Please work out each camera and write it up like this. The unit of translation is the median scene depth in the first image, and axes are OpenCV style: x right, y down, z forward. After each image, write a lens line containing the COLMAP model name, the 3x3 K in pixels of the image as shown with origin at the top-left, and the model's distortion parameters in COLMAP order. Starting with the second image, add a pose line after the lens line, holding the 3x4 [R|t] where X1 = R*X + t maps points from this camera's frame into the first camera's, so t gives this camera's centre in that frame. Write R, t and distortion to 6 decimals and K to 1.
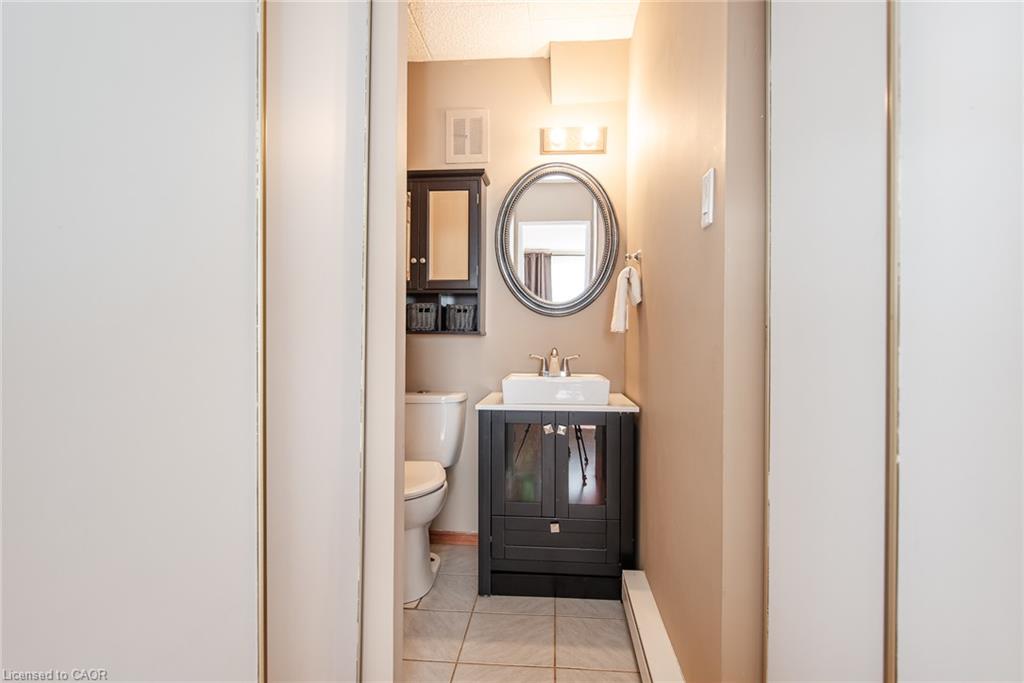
lens RADIAL K [[528.7, 0, 516.5], [0, 528.7, 342.1], [0, 0, 1]] dist [-0.003870, -0.001596]
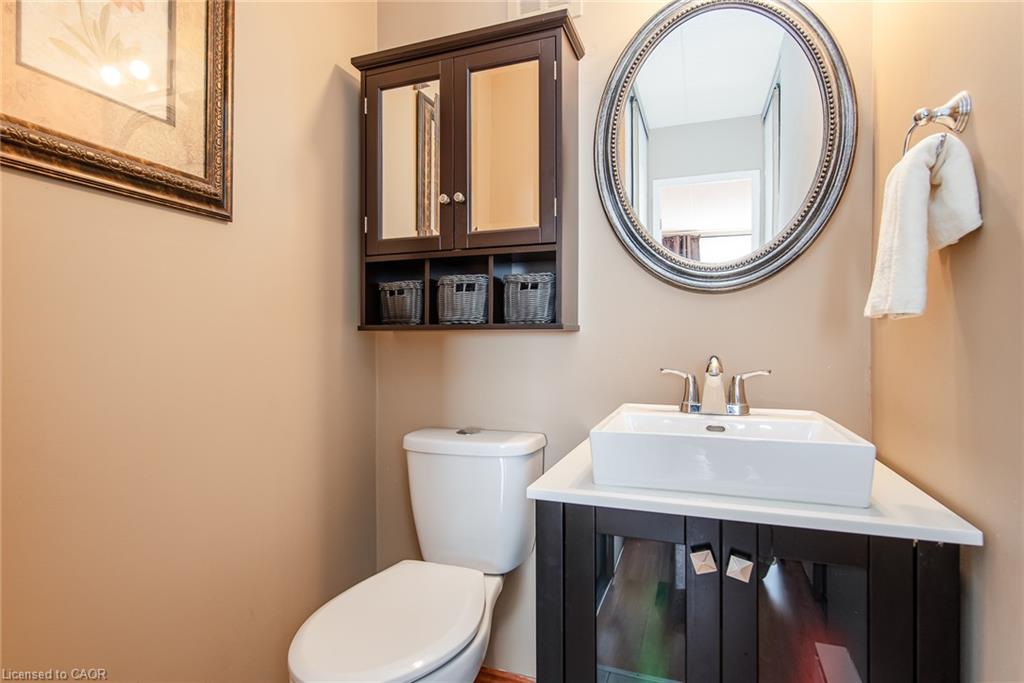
lens RADIAL K [[528.7, 0, 513.2], [0, 528.7, 335.5], [0, 0, 1]] dist [-0.003870, -0.001596]
pose [[0.962870, -0.007768, -0.269853, 0.025673], [0.004104, 0.999892, -0.014139, -0.001249], [0.269933, 0.012507, 0.962798, 0.476798]]
